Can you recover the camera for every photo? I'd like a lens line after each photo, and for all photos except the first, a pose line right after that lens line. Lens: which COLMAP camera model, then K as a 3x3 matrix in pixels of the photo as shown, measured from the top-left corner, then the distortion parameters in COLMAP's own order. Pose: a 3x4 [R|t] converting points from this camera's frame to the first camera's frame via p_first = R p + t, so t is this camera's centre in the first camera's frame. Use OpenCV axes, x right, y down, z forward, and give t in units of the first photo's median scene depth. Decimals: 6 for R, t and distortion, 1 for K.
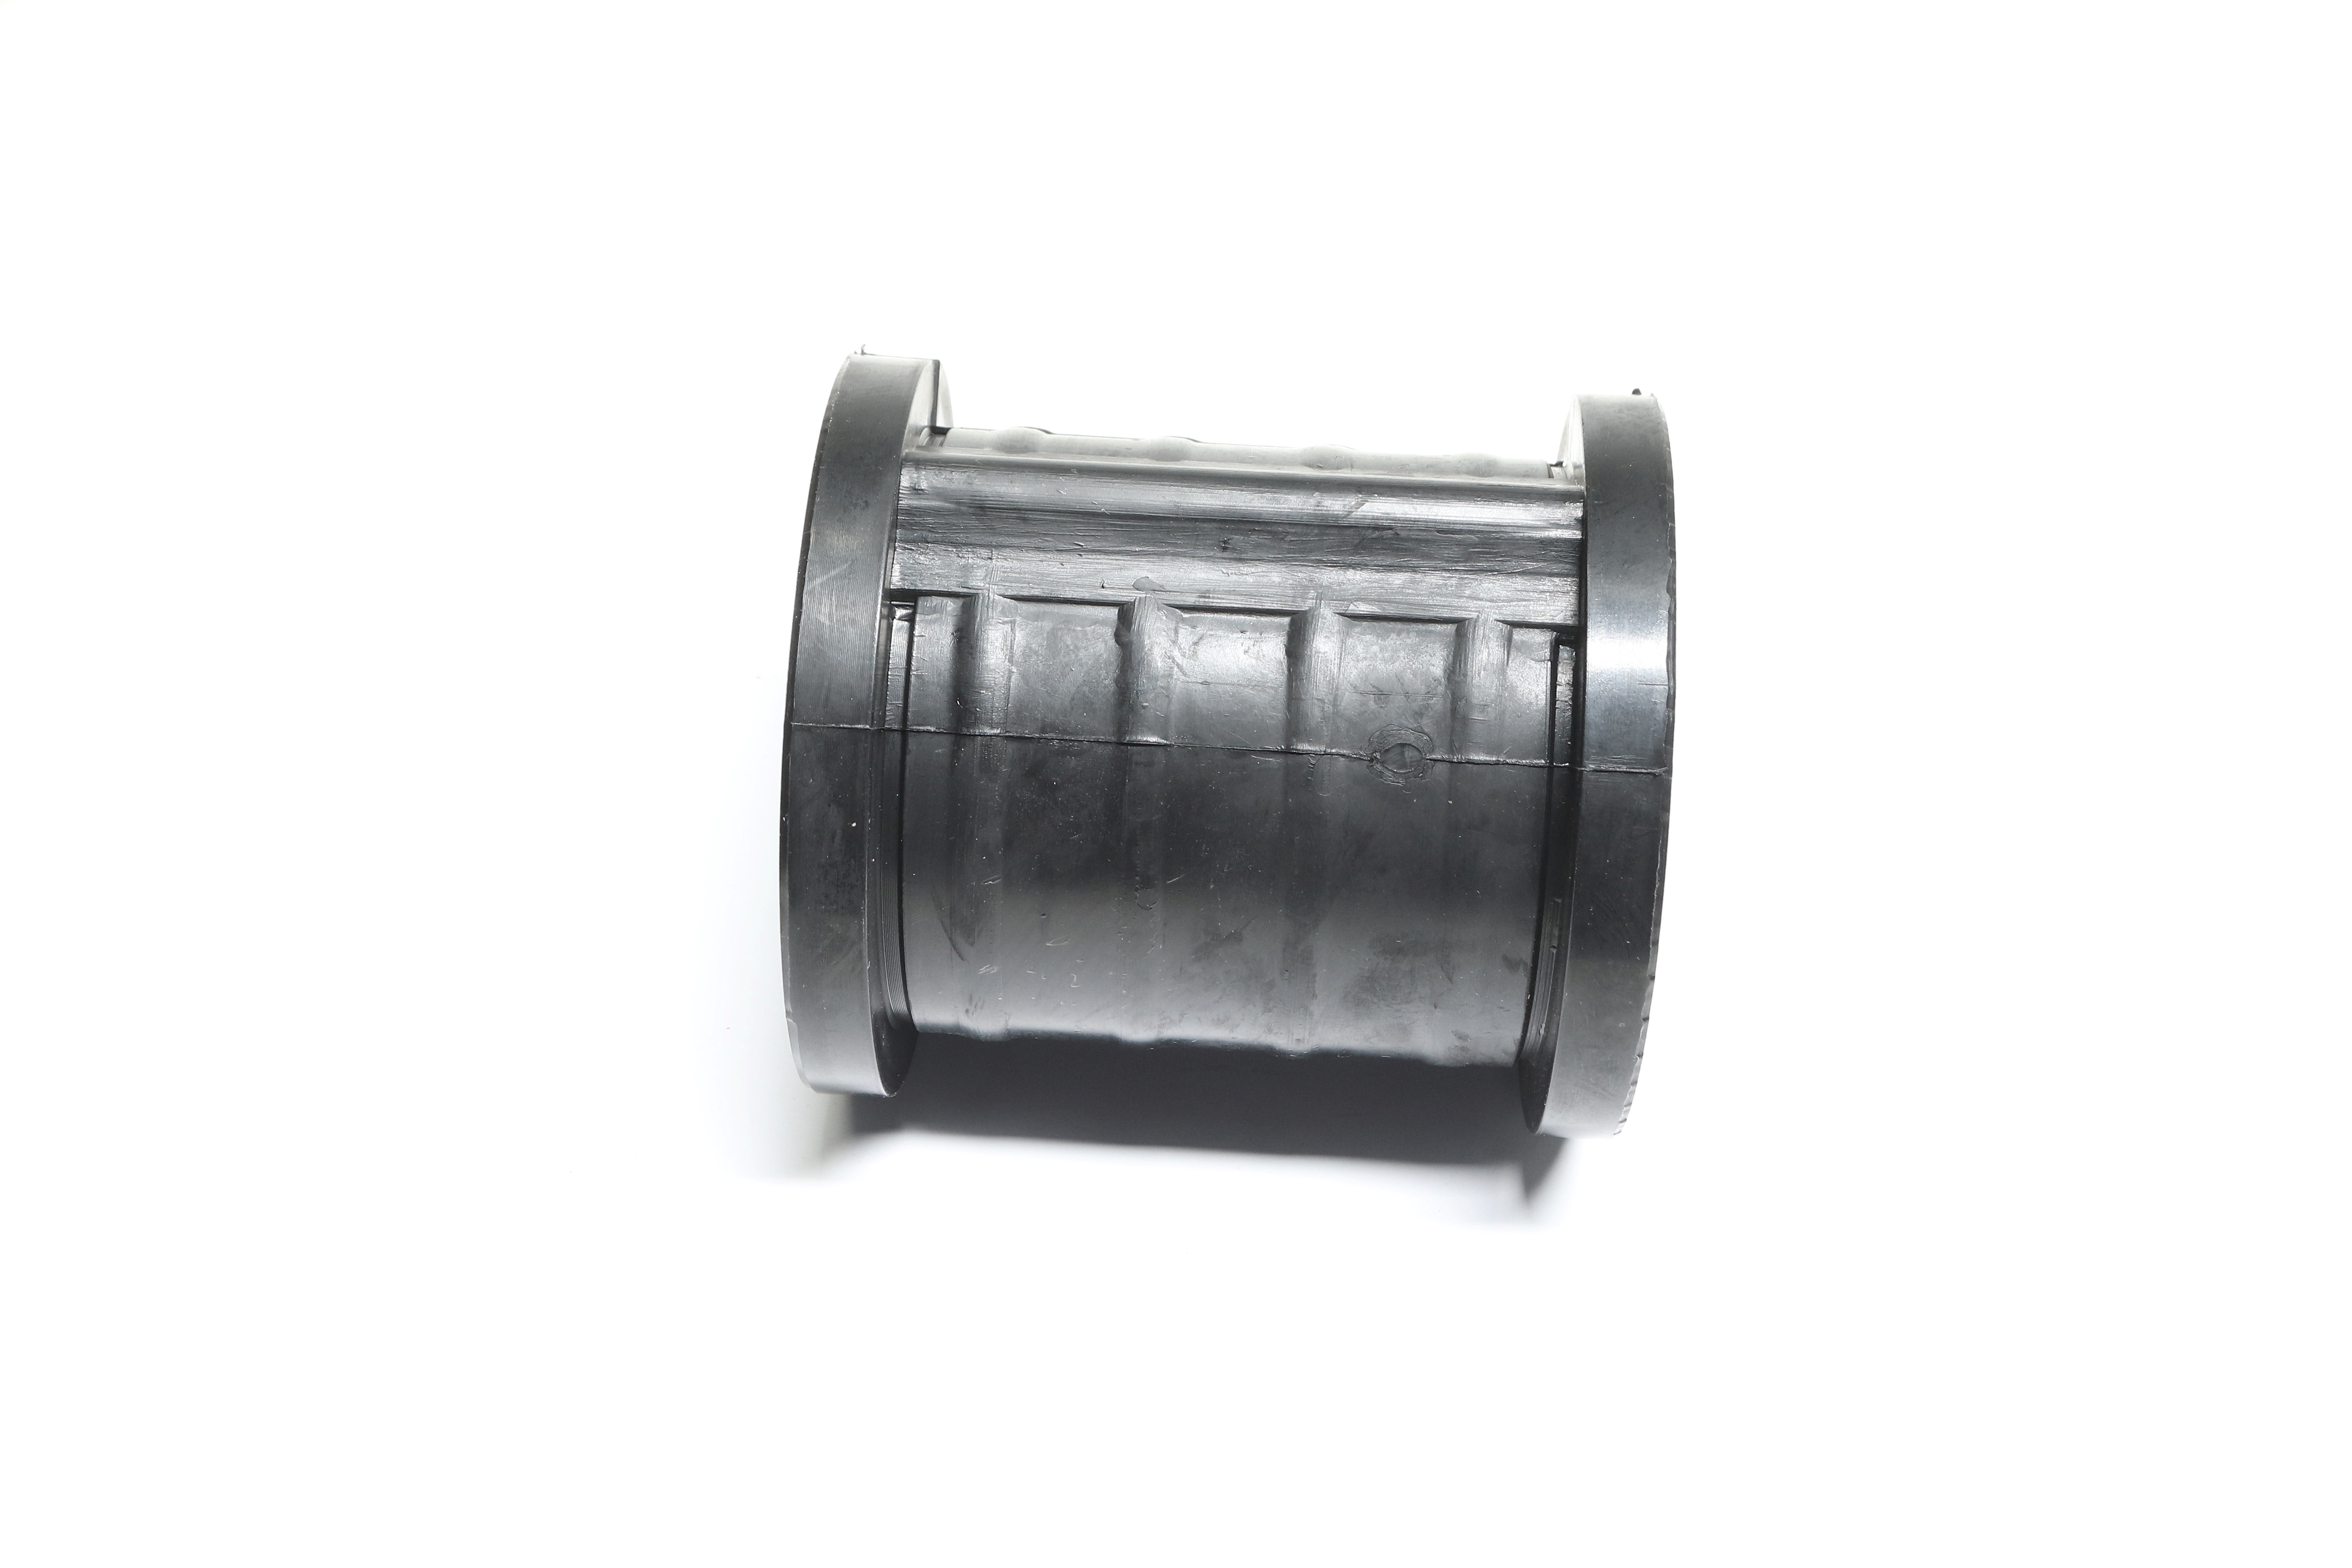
lens RADIAL K [[3688.7, 0, 1176.0], [0, 3688.7, 784.0], [0, 0, 1]] dist [-0.004338, -0.003459]
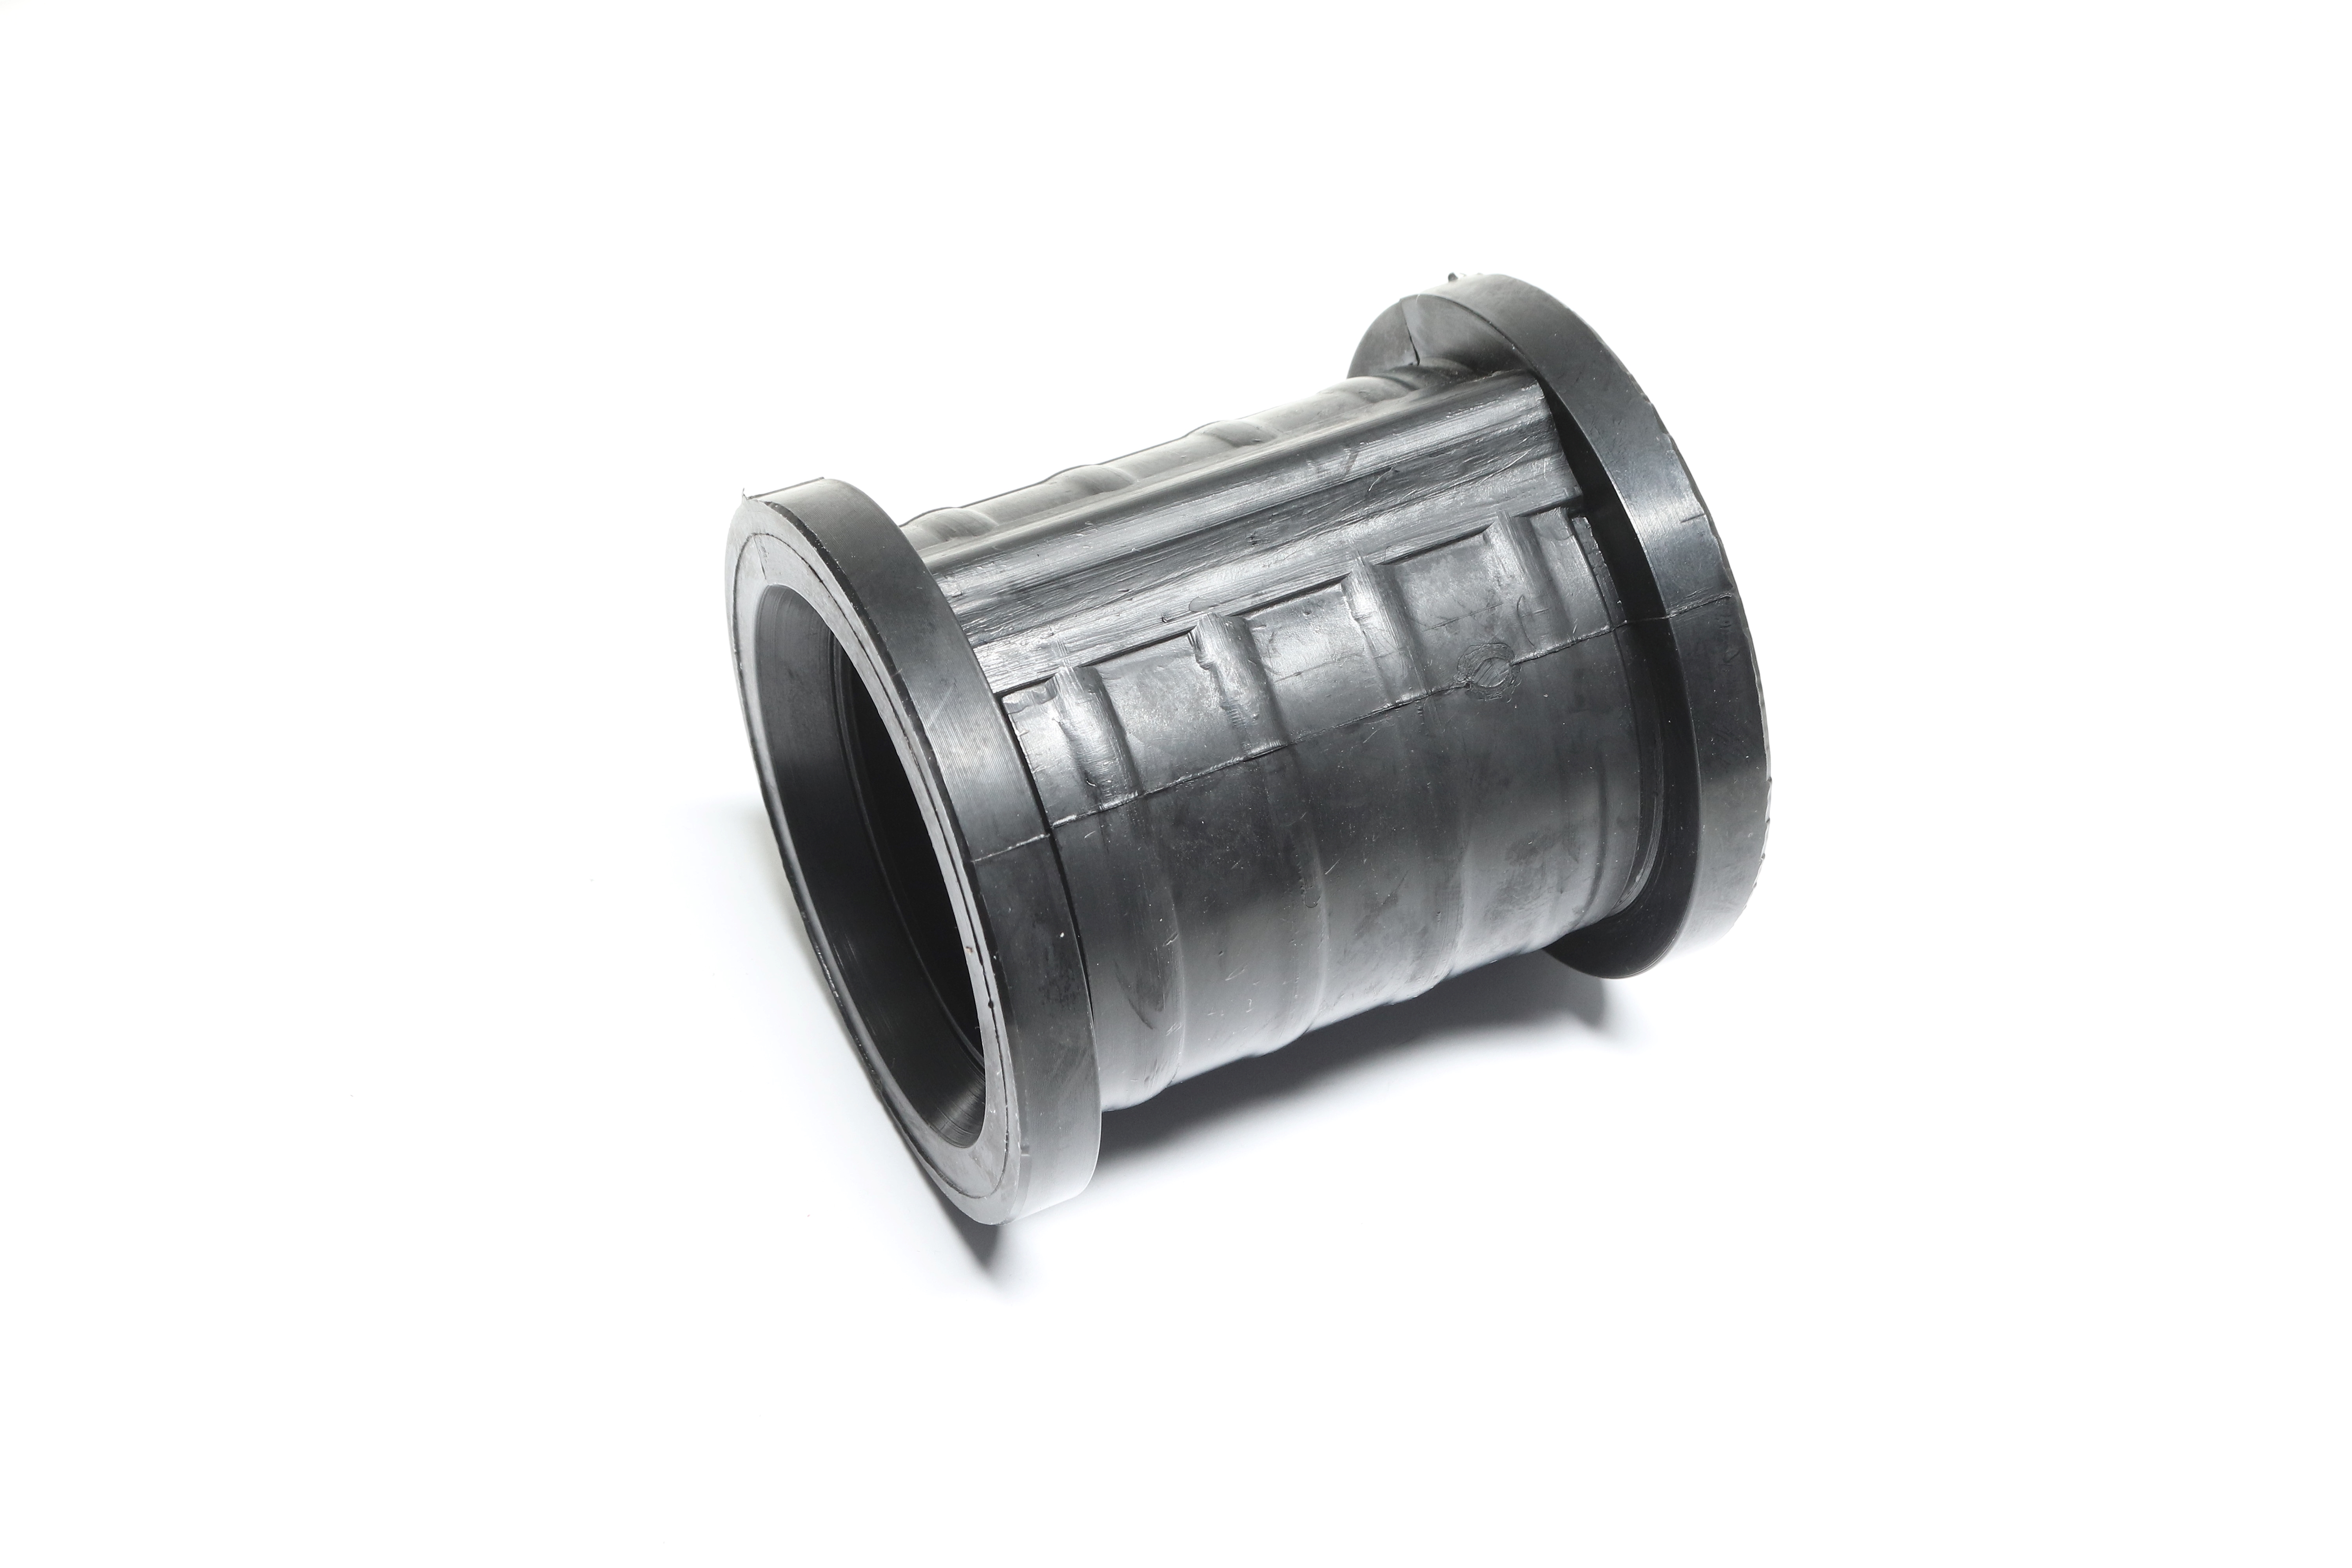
lens RADIAL K [[3688.7, 0, 1176.0], [0, 3688.7, 784.0], [0, 0, 1]] dist [-0.004338, -0.003459]
pose [[0.857864, -0.366743, 0.359956, -0.390943], [0.361253, 0.928574, 0.085127, -0.096425], [-0.365465, 0.057008, 0.929078, 0.080935]]
